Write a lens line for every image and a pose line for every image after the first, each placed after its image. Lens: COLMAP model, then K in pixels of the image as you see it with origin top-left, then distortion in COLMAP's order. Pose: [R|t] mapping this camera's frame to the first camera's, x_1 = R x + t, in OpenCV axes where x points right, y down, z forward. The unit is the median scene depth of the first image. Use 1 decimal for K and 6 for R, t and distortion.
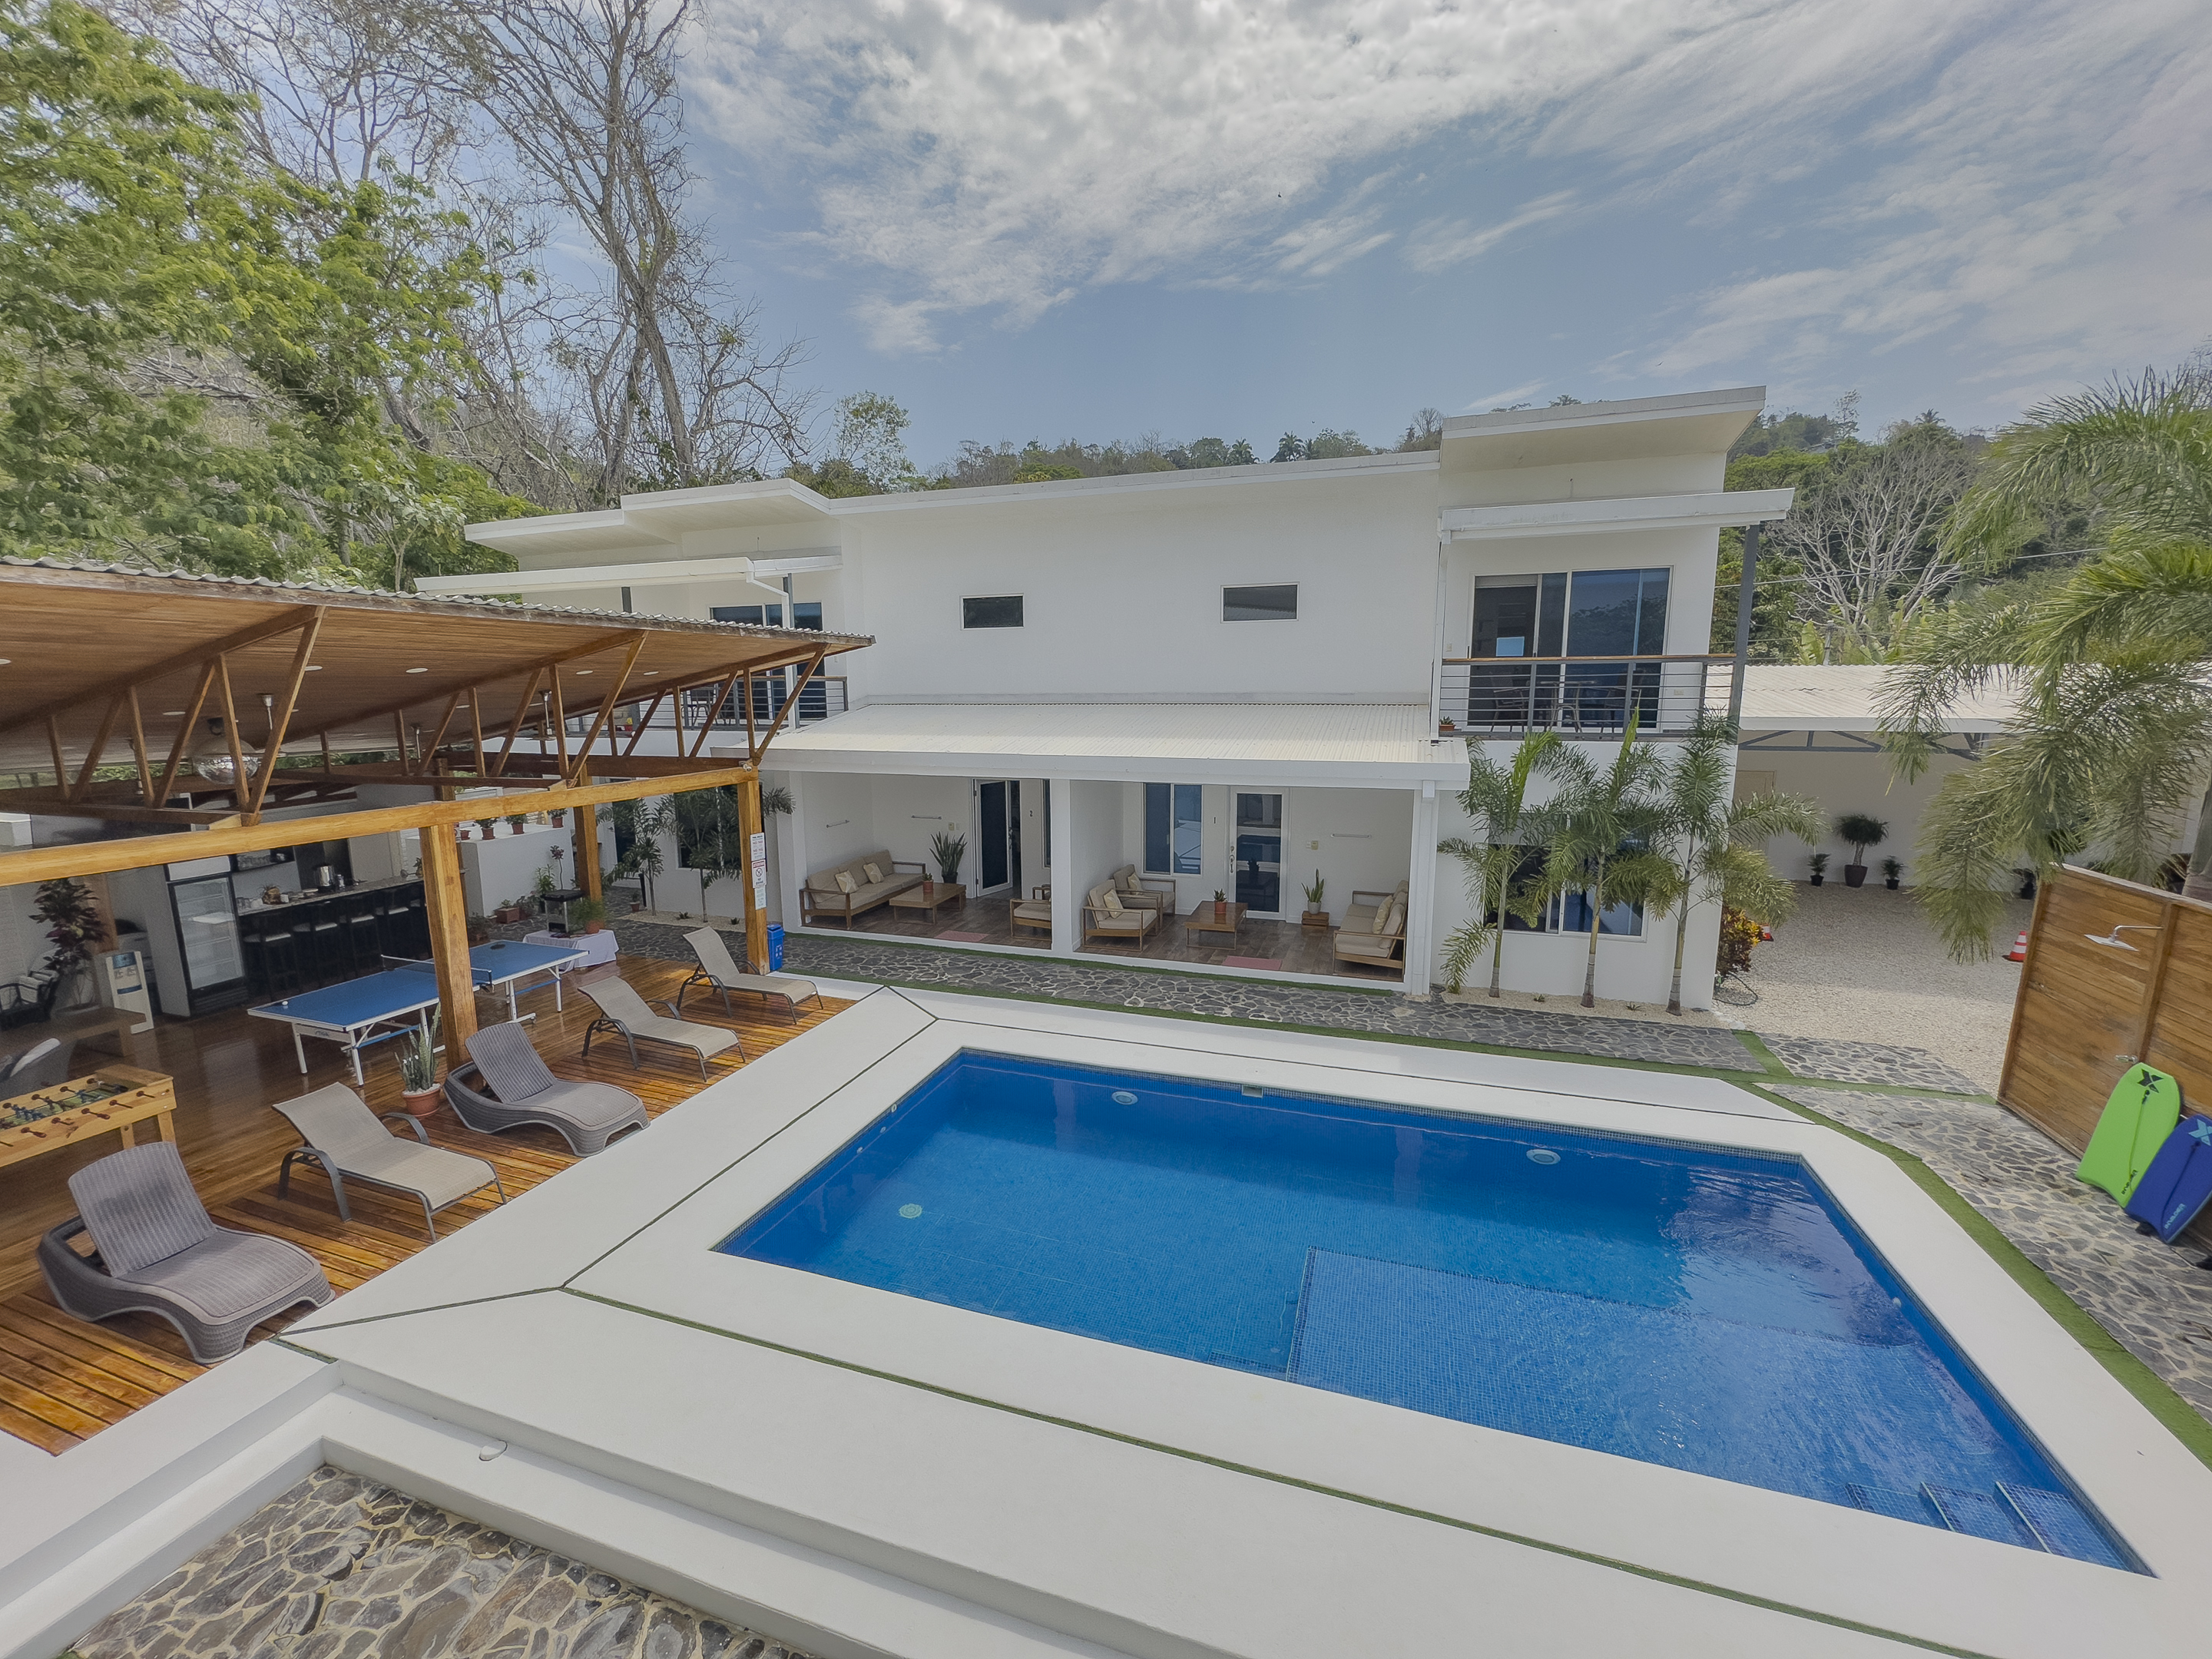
lens RADIAL K [[900.3, 0, 1106.0], [0, 900.3, 829.5], [0, 0, 1]] dist [-0.004735, 0.000065]
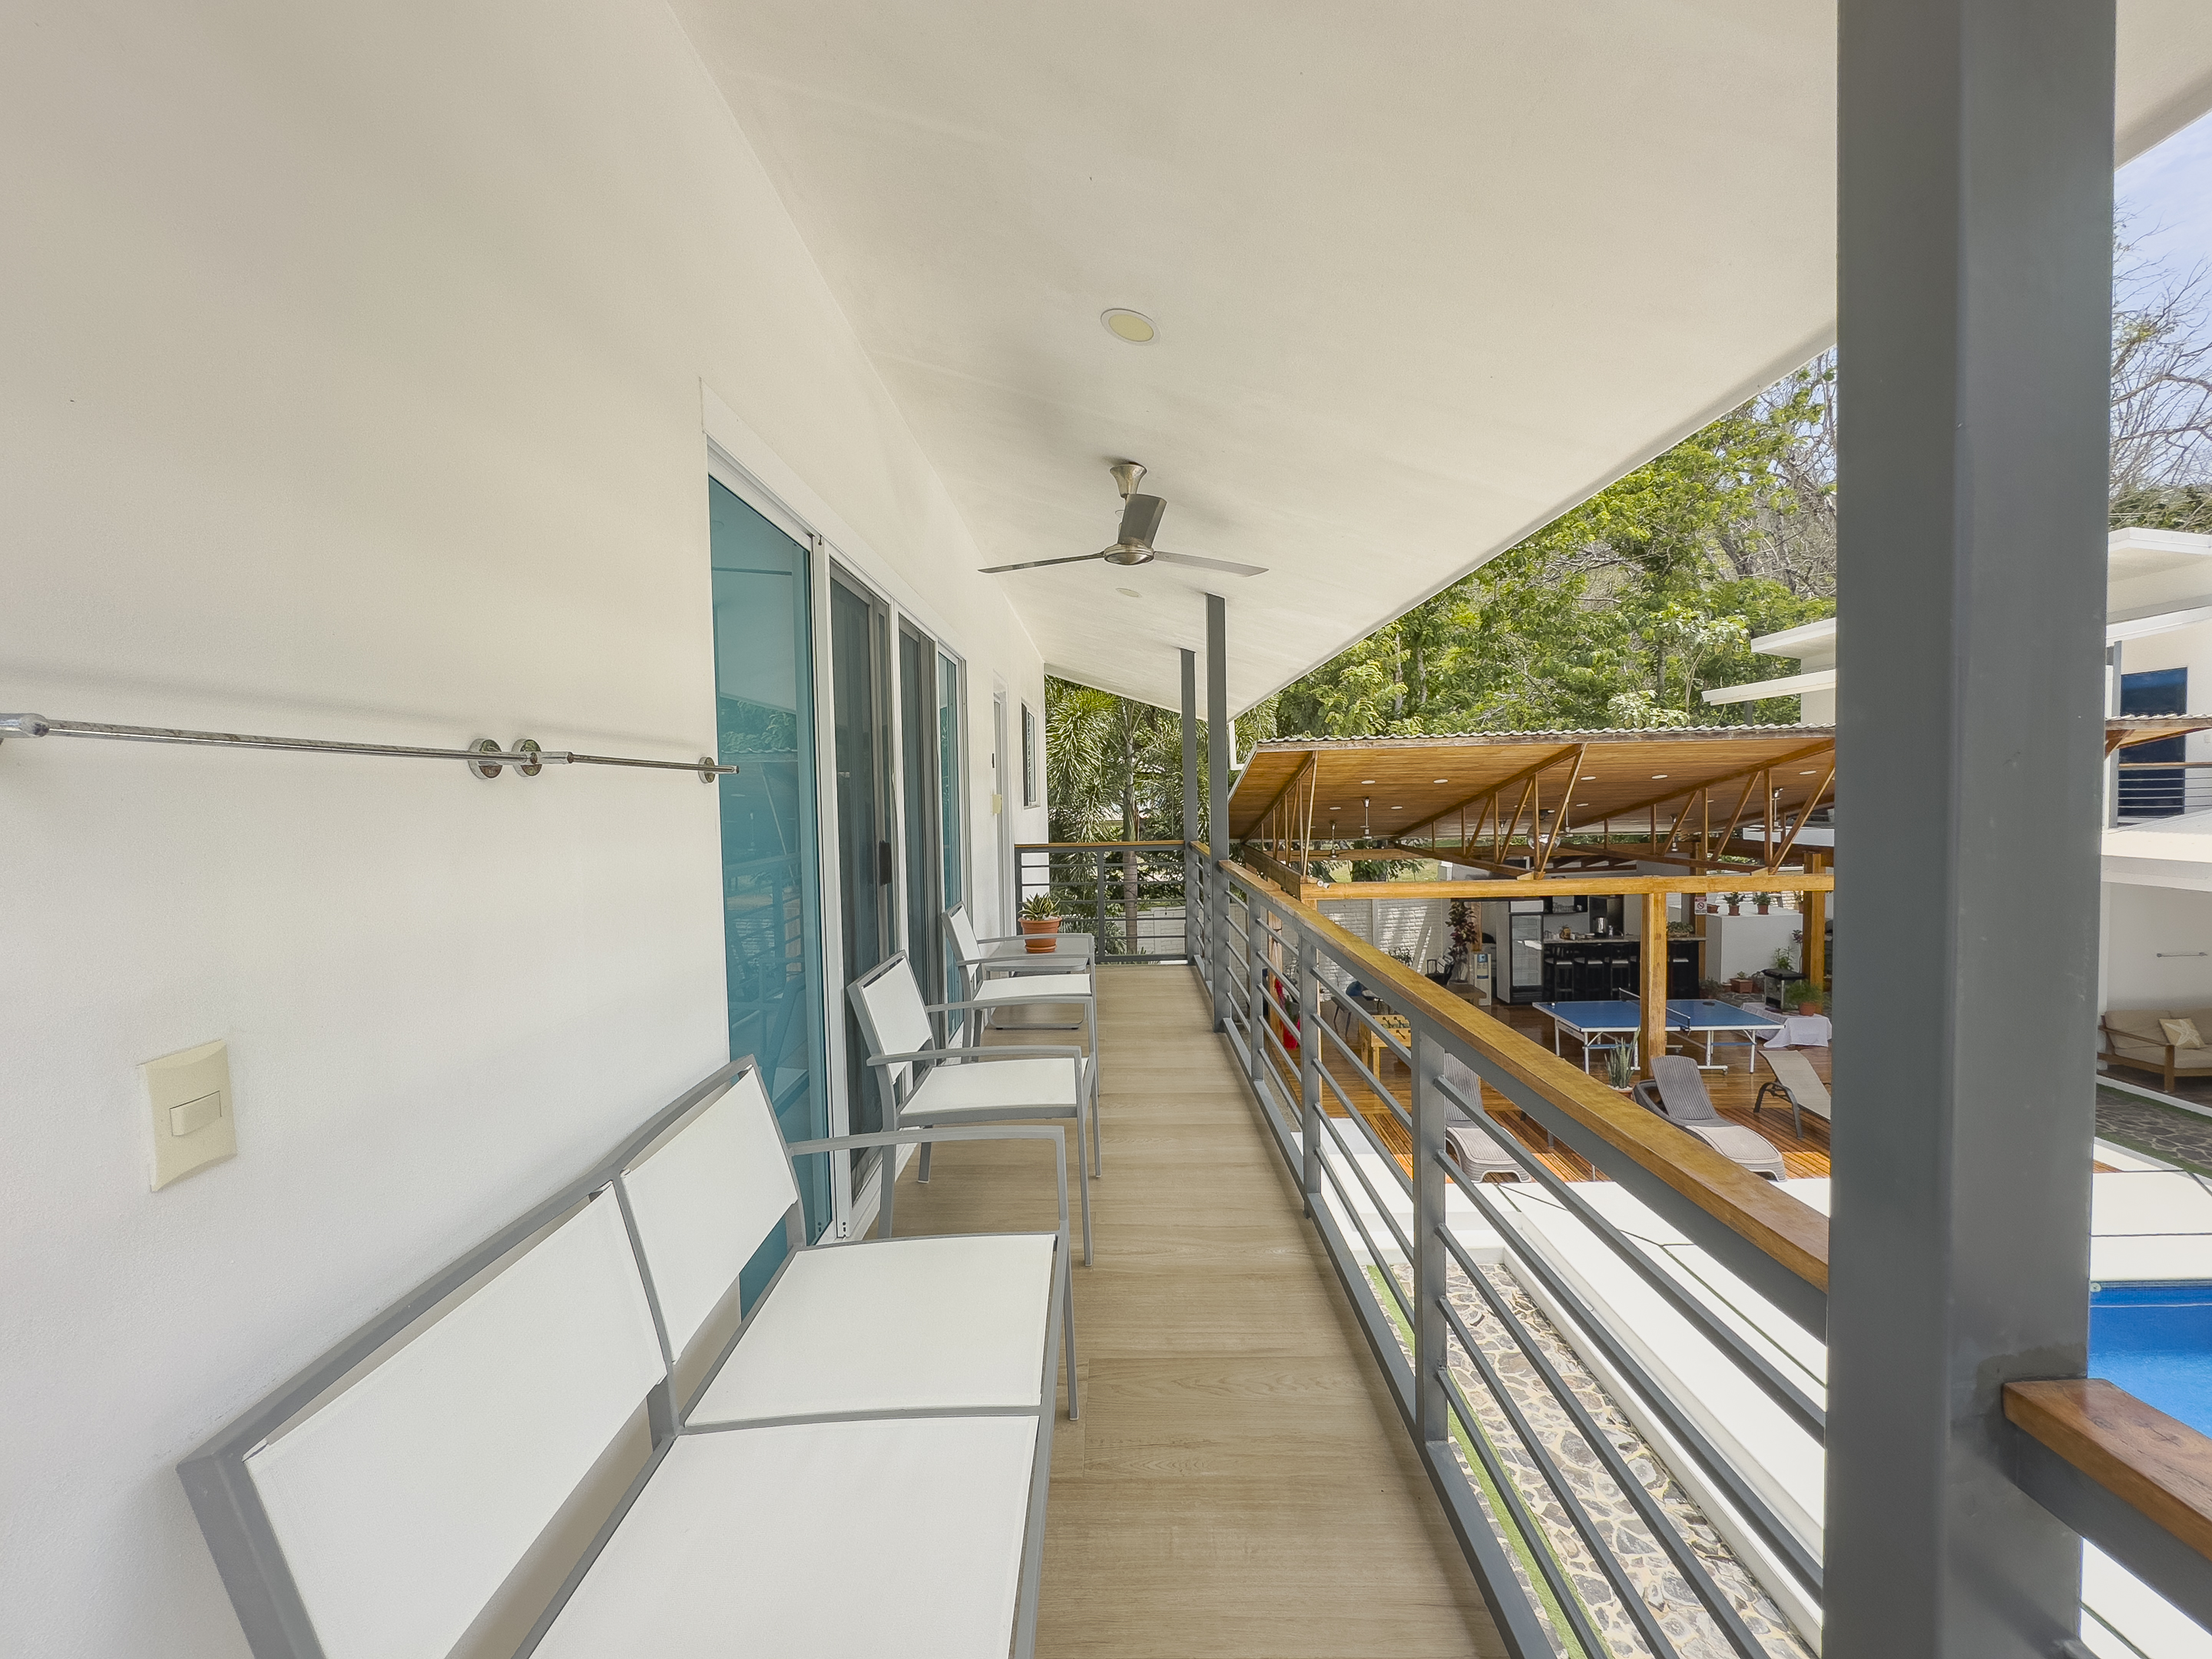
lens RADIAL K [[909.4, 0, 1104.7], [0, 909.4, 846.0], [0, 0, 1]] dist [-0.000550, 0.000021]
pose [[0.297147, 0.055333, -0.953227, 0.215400], [-0.122811, 0.992242, 0.019314, -0.000500], [0.946901, 0.111328, 0.301637, -0.134567]]
